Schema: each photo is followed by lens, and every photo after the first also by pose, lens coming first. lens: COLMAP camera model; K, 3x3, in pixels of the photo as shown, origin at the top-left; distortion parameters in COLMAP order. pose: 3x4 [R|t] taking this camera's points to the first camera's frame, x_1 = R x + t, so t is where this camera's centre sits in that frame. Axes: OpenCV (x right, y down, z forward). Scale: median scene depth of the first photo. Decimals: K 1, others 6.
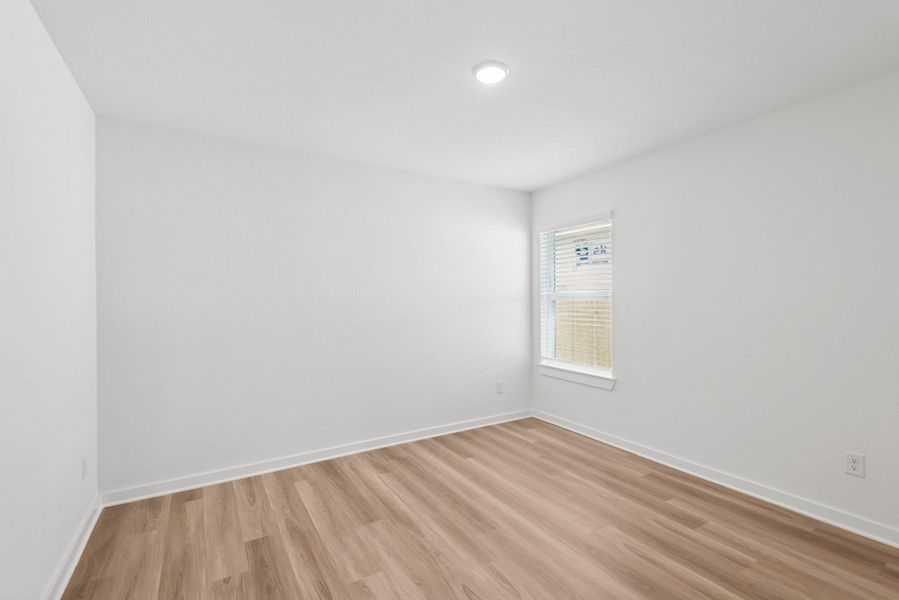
lens RADIAL K [[407.7, 0, 453.0], [0, 407.7, 302.0], [0, 0, 1]] dist [0.025593, -0.012852]
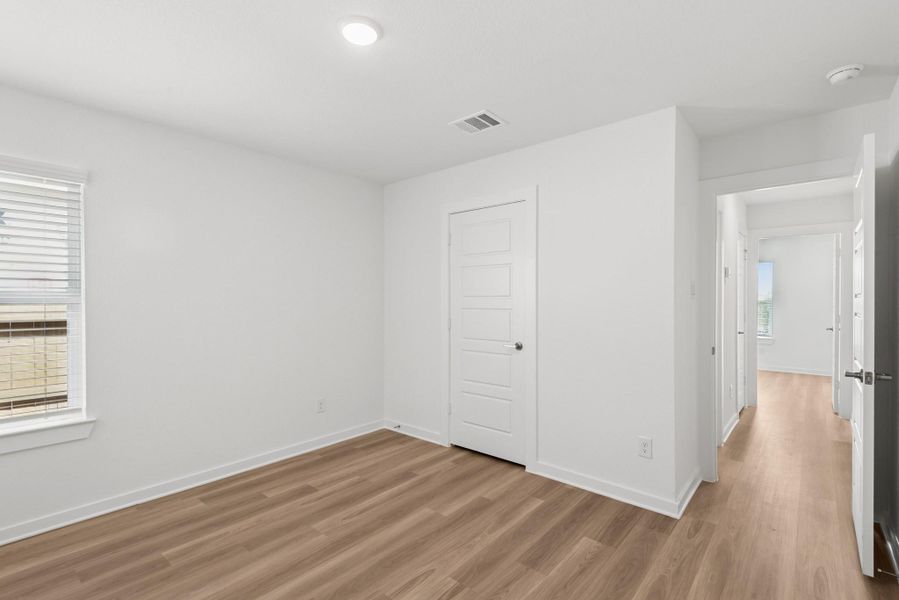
lens RADIAL K [[407.7, 0, 447.3], [0, 407.7, 301.9], [0, 0, 1]] dist [0.025593, -0.012852]
pose [[-0.287263, 0.001000, 0.957851, -0.670478], [0.011097, 0.999936, 0.002285, -0.013133], [-0.957787, 0.011286, -0.287256, 0.923400]]
